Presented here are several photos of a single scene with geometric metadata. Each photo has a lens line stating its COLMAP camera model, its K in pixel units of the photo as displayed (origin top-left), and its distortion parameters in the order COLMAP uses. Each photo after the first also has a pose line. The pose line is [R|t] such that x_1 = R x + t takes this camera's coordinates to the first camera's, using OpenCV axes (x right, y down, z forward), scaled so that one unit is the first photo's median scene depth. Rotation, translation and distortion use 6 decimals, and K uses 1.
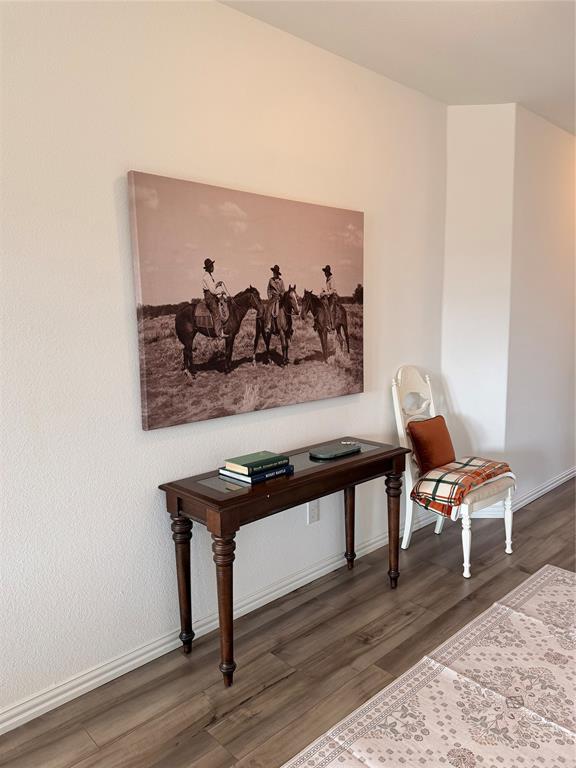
lens RADIAL K [[526.8, 0, 285.1], [0, 526.8, 385.7], [0, 0, 1]] dist [0.047137, -0.036544]
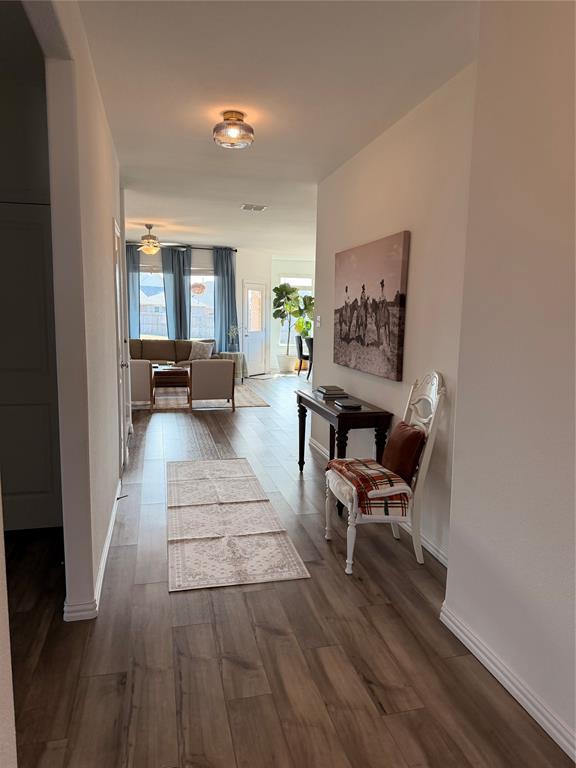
lens RADIAL K [[526.8, 0, 287.6], [0, 526.8, 384.8], [0, 0, 1]] dist [0.047137, -0.036544]
pose [[-0.474887, 0.126035, -0.870975, 1.445777], [-0.128226, 0.969221, 0.210166, -0.219845], [0.870655, 0.211486, -0.444109, 1.459616]]
